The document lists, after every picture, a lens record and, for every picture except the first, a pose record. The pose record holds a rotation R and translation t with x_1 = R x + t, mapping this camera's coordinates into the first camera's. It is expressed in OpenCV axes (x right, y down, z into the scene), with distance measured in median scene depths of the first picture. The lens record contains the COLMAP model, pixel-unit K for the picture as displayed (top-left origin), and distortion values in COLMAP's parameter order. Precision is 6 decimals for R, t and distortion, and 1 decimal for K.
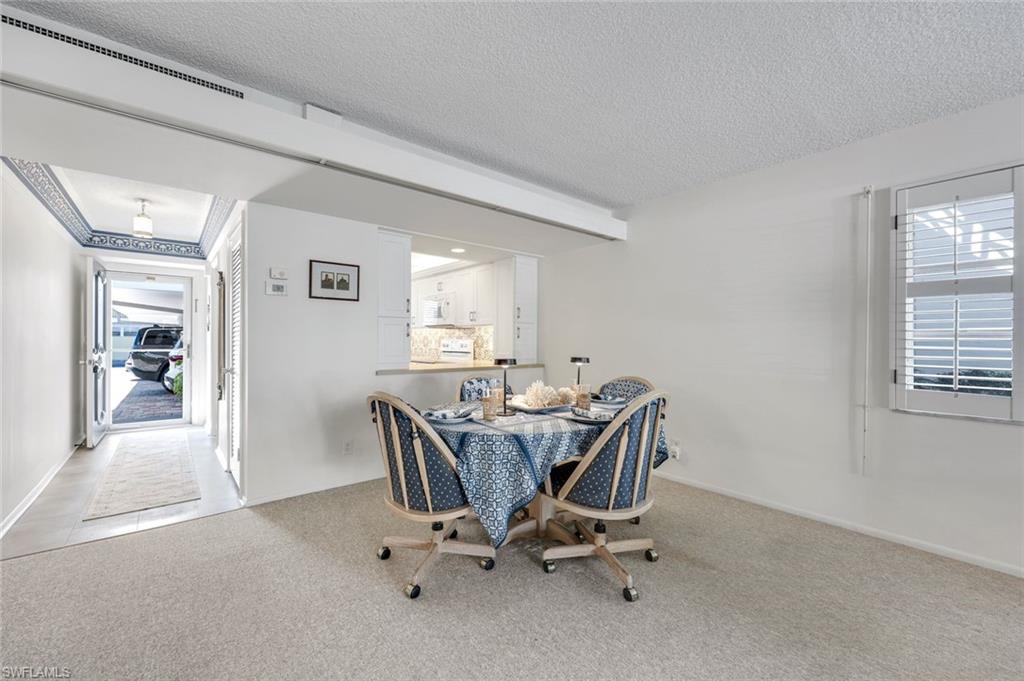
lens RADIAL K [[424.1, 0, 515.2], [0, 424.1, 342.3], [0, 0, 1]] dist [0.004465, -0.000177]
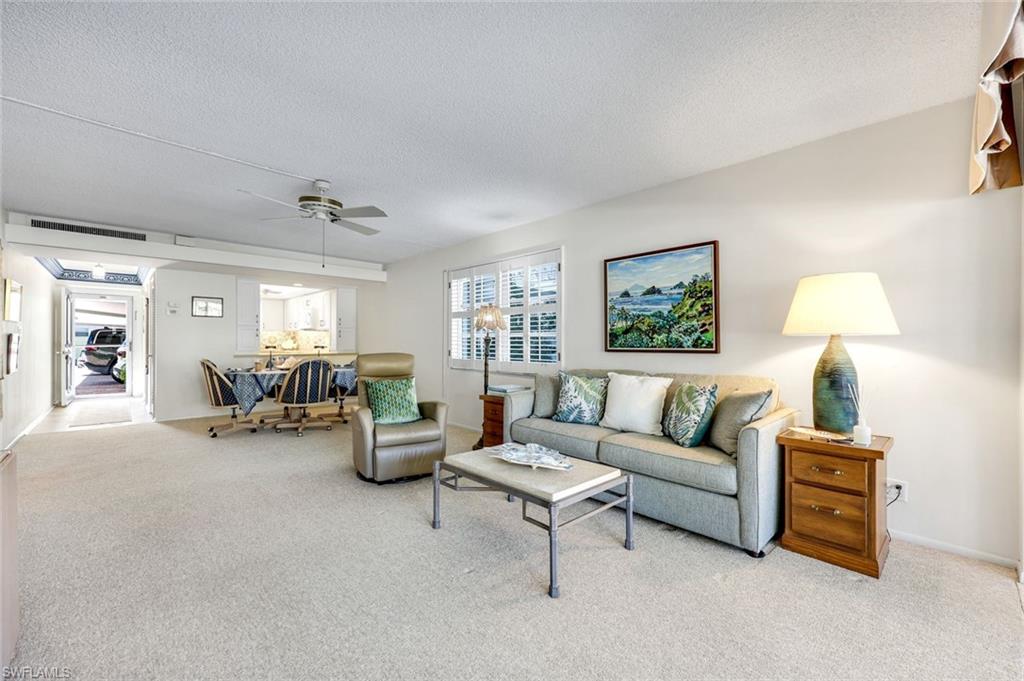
lens RADIAL K [[424.1, 0, 510.3], [0, 424.1, 337.6], [0, 0, 1]] dist [0.004465, -0.000177]
pose [[0.998239, -0.004716, 0.059128, 0.497775], [0.005121, 0.999964, -0.006708, 0.007001], [-0.059094, 0.006999, 0.998228, -0.594551]]
